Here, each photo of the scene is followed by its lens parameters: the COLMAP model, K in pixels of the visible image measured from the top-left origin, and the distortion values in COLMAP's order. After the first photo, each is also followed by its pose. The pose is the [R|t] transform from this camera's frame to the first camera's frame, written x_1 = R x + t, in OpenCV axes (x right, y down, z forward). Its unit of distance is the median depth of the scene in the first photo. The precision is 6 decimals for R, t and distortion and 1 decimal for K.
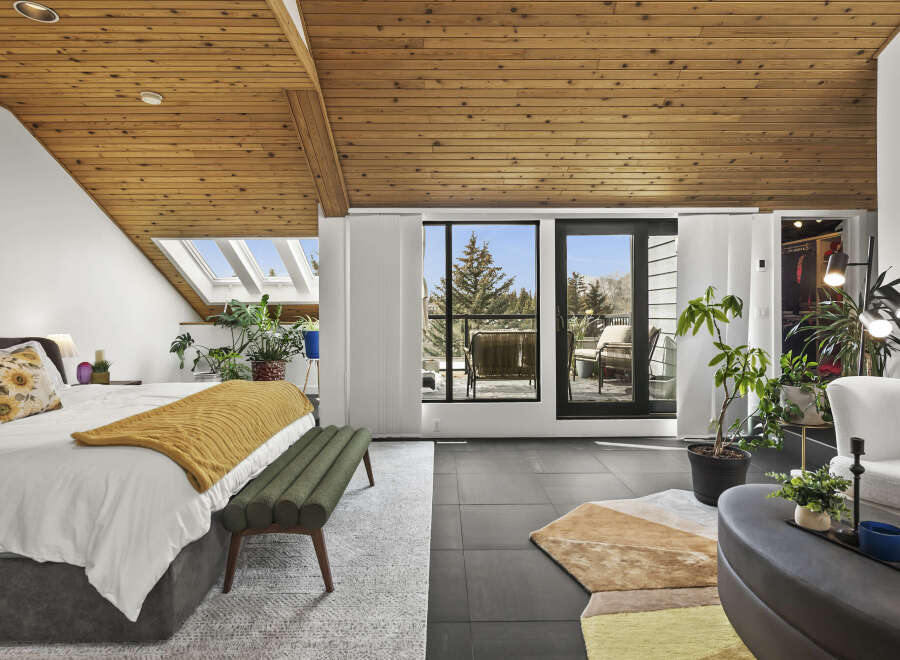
lens RADIAL K [[484.8, 0, 448.6], [0, 484.8, 312.9], [0, 0, 1]] dist [0.001072, -0.000597]
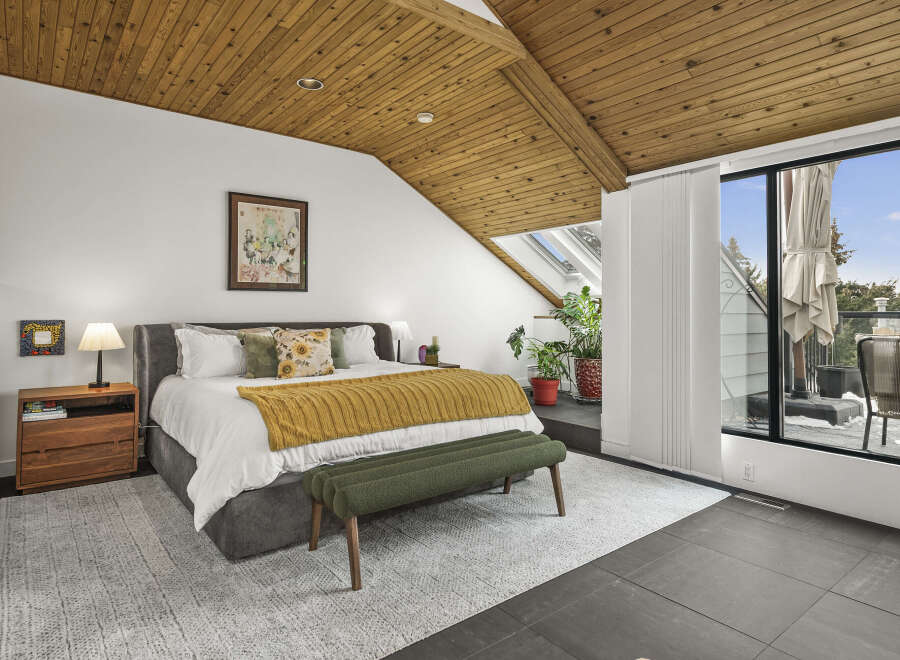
lens RADIAL K [[525.3, 0, 450.6], [0, 525.3, 295.0], [0, 0, 1]] dist [0.001536, -0.000481]
pose [[0.608111, -0.016659, -0.793677, 0.342870], [-0.008052, 0.999599, -0.027151, 0.010453], [0.793811, 0.022902, 0.607733, 0.248150]]
